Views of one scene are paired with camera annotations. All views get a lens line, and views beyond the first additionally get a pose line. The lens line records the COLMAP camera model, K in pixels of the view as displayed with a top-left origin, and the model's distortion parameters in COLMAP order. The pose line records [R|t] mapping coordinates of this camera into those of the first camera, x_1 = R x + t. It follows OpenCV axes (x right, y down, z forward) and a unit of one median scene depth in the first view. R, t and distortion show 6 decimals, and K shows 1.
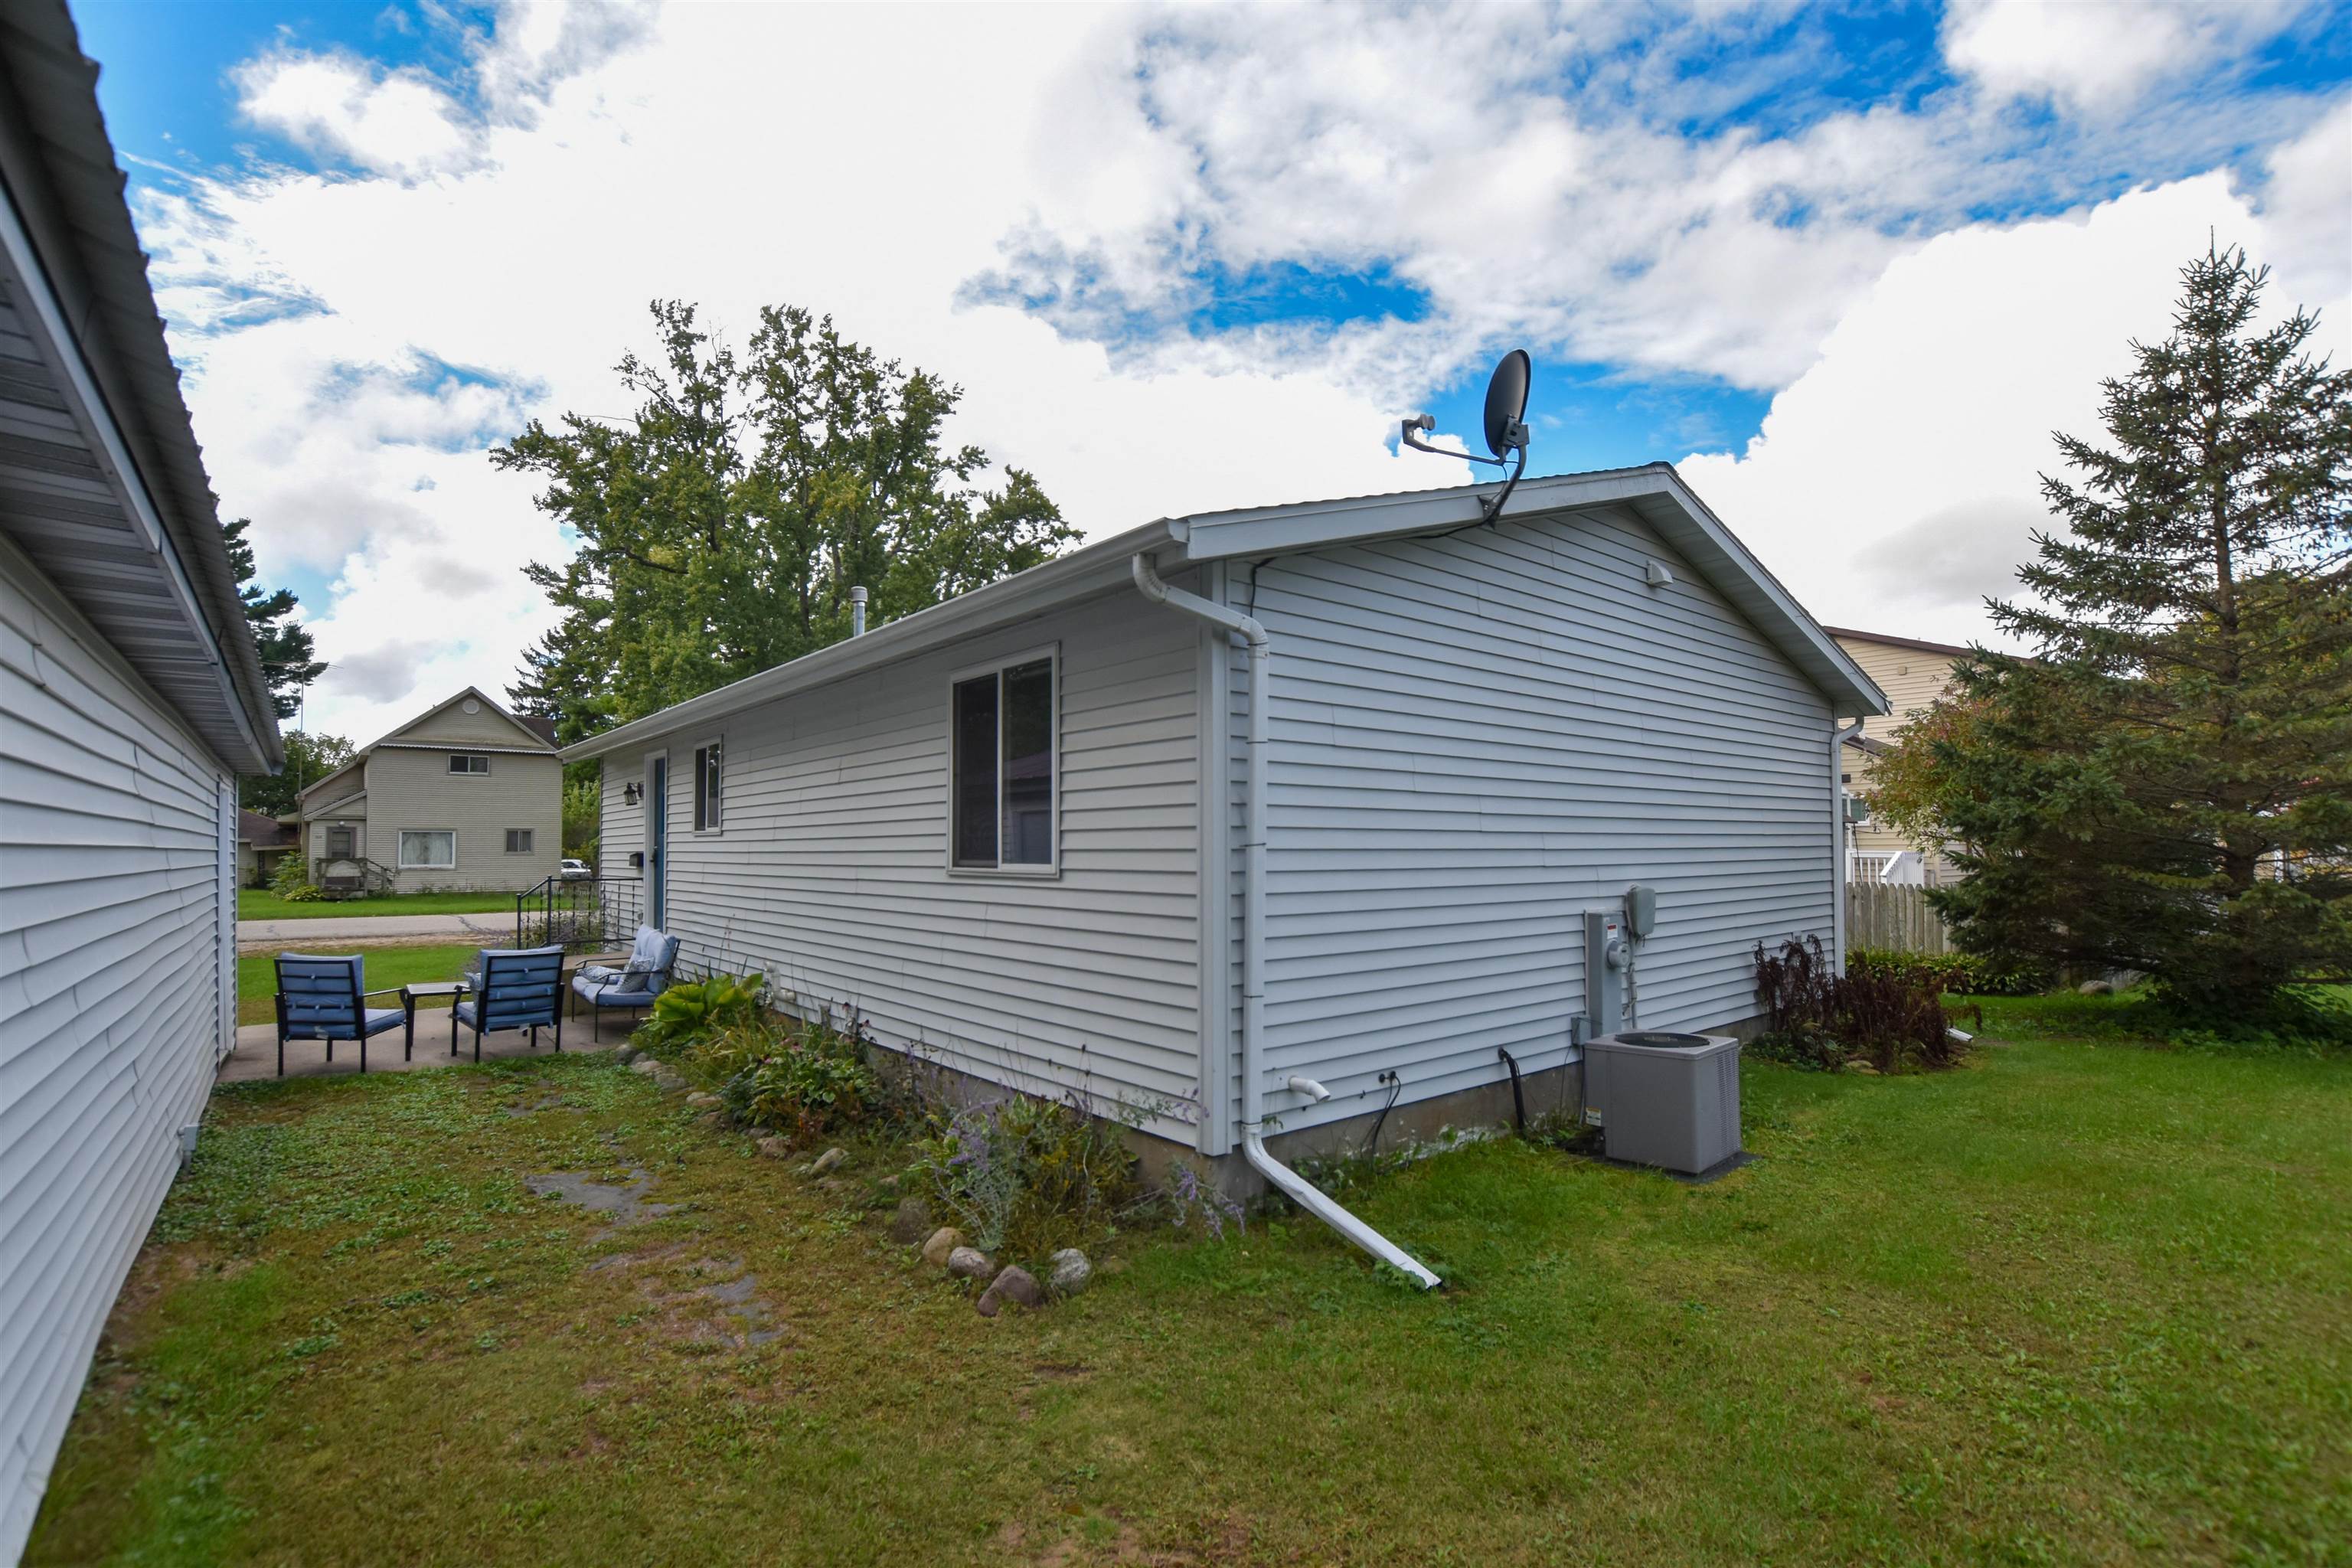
lens RADIAL K [[1071.9, 0, 1172.4], [0, 1071.9, 839.7], [0, 0, 1]] dist [-0.048408, -0.000303]
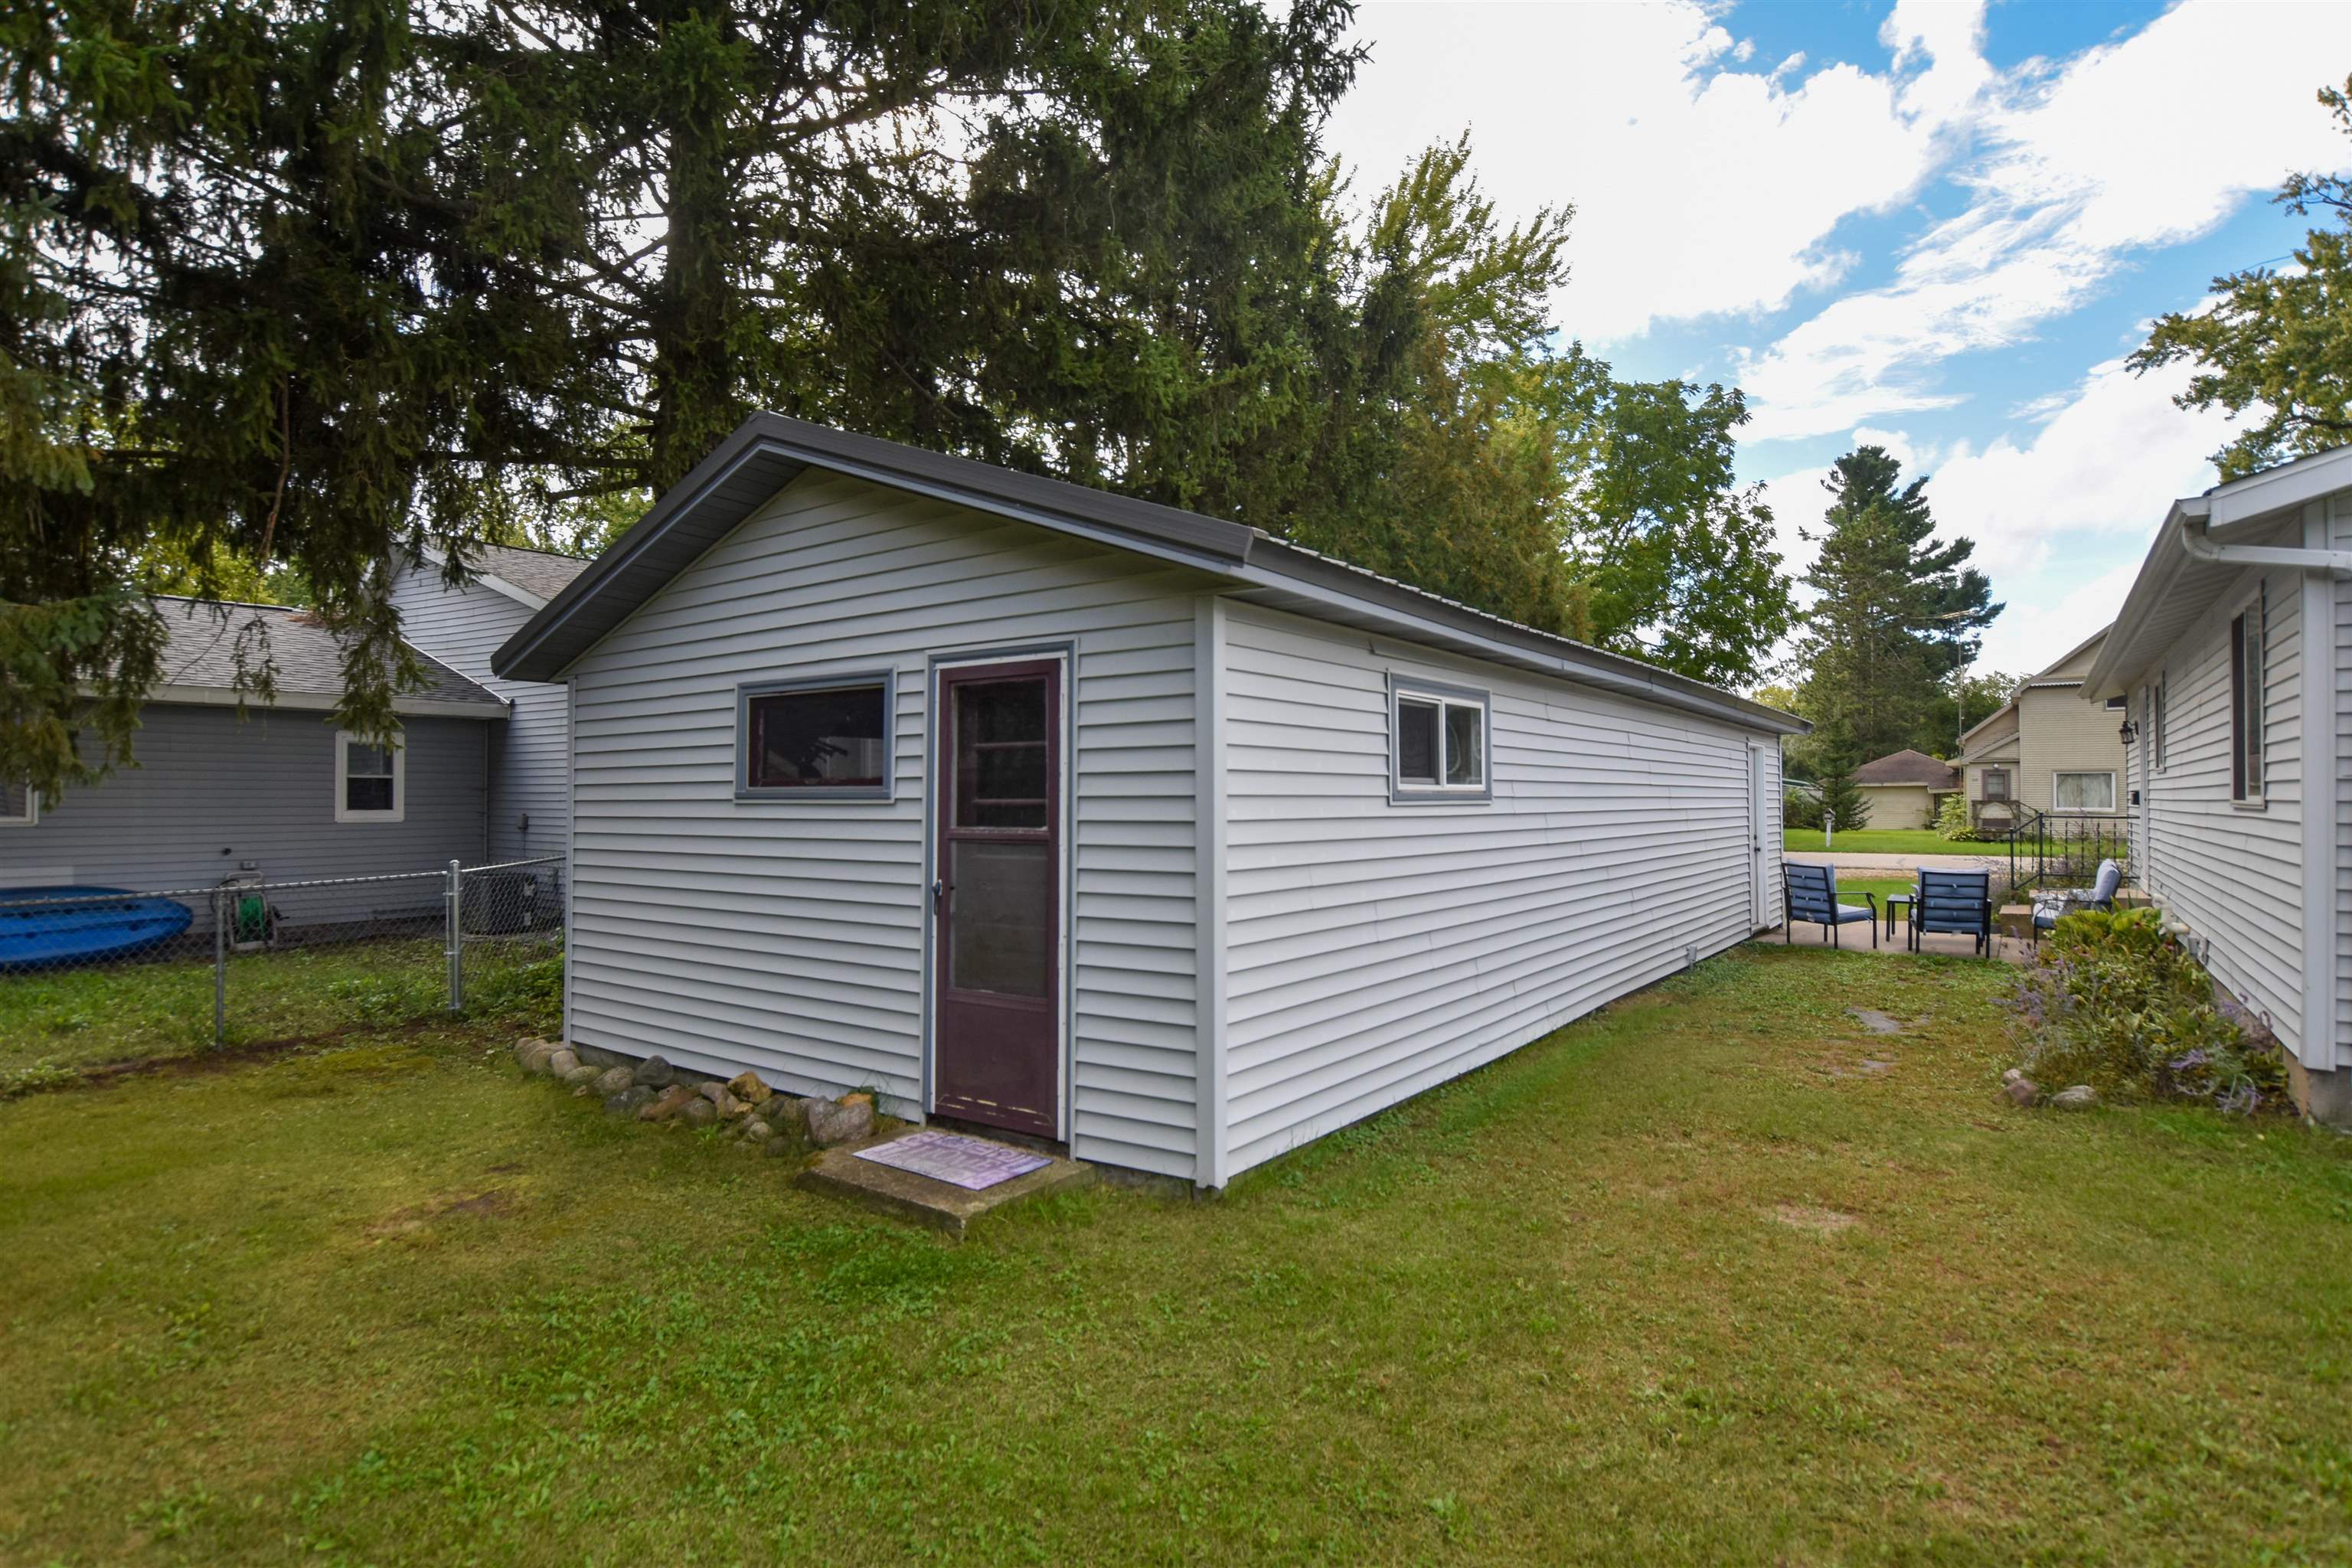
lens RADIAL K [[1140.7, 0, 1176.0], [0, 1140.7, 784.0], [0, 0, 1]] dist [-0.000128, -0.000303]
pose [[0.235596, -0.008311, -0.971816, 0.101417], [0.009541, 0.999935, -0.006239, 0.001103], [0.971804, -0.007802, 0.235660, -0.043616]]
